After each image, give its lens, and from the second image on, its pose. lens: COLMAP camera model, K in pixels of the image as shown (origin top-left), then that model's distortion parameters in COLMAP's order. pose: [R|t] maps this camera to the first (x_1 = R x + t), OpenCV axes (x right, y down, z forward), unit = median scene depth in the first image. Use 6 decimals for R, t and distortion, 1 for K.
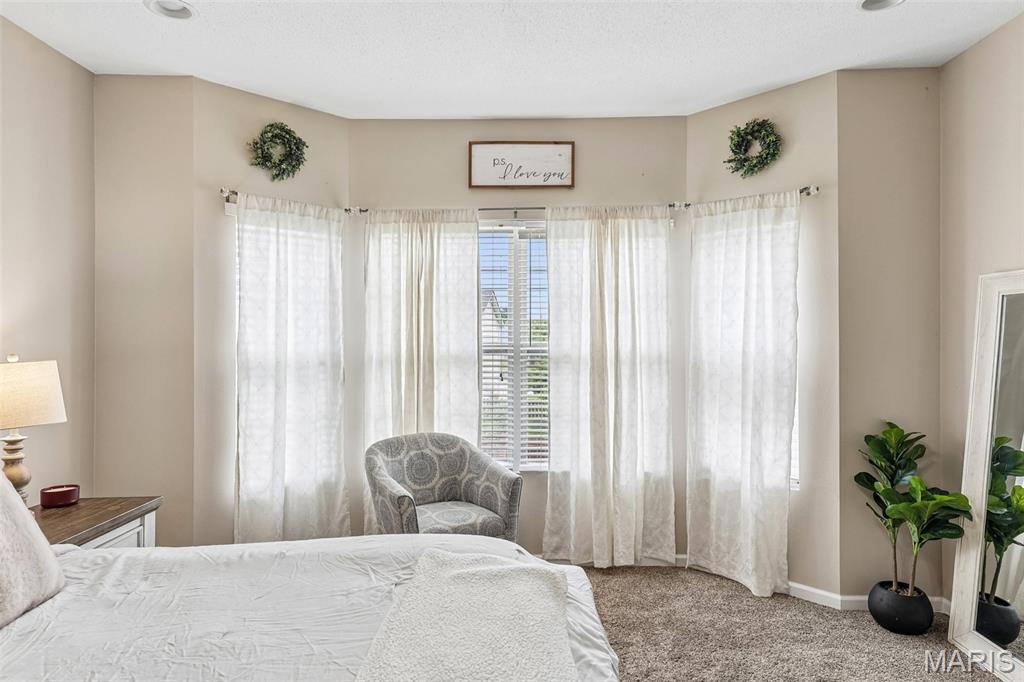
lens RADIAL K [[651.0, 0, 513.8], [0, 651.0, 338.4], [0, 0, 1]] dist [0.043332, 0.005715]
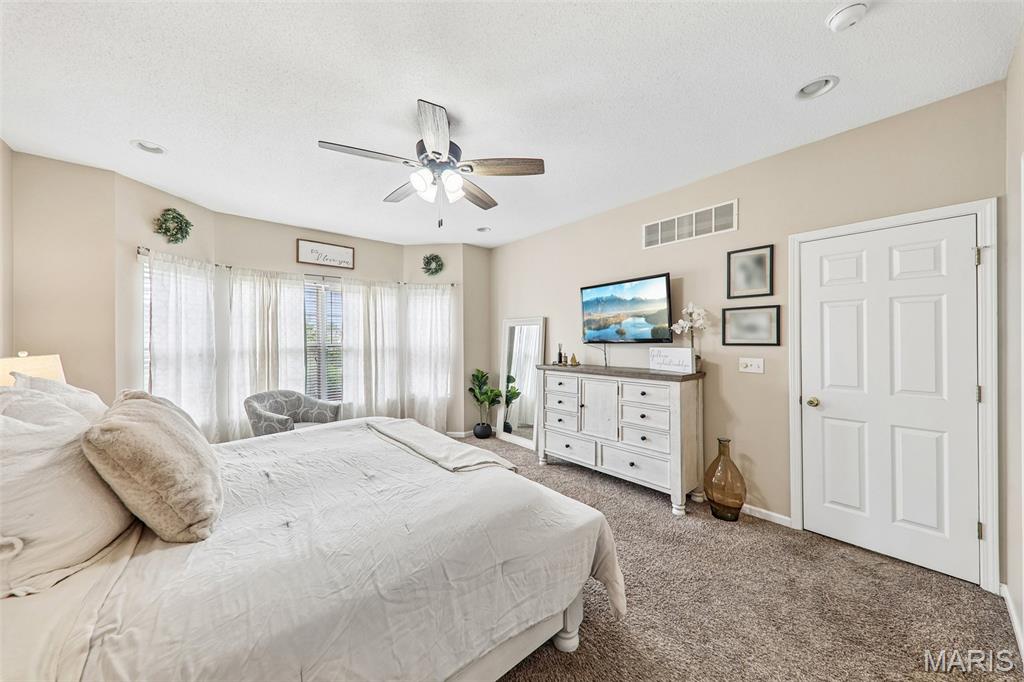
lens RADIAL K [[354.2, 0, 504.8], [0, 354.2, 342.5], [0, 0, 1]] dist [0.021921, -0.006407]
pose [[0.760956, -0.004895, 0.648785, -0.299913], [0.000503, 0.999976, 0.006955, 0.000161], [-0.648803, -0.004966, 0.760940, -0.214088]]
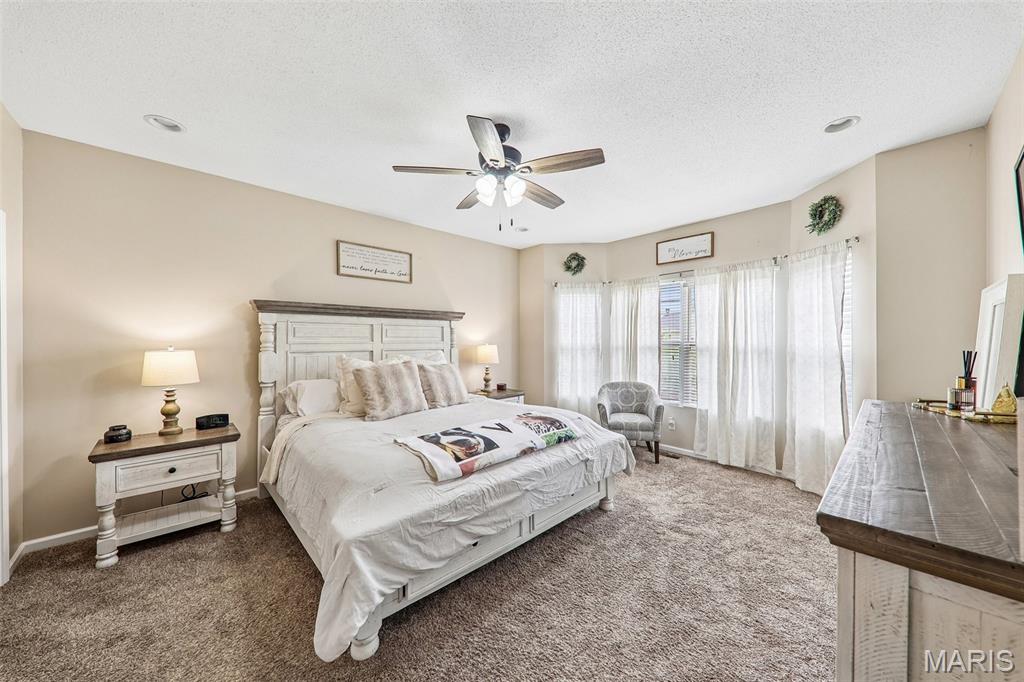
lens RADIAL K [[354.2, 0, 516.8], [0, 354.2, 340.0], [0, 0, 1]] dist [0.021921, -0.006407]
pose [[0.692084, 0.007113, -0.721782, 0.456265], [-0.002697, 0.999970, 0.007269, -0.001245], [0.721812, -0.003084, 0.692083, -0.100194]]
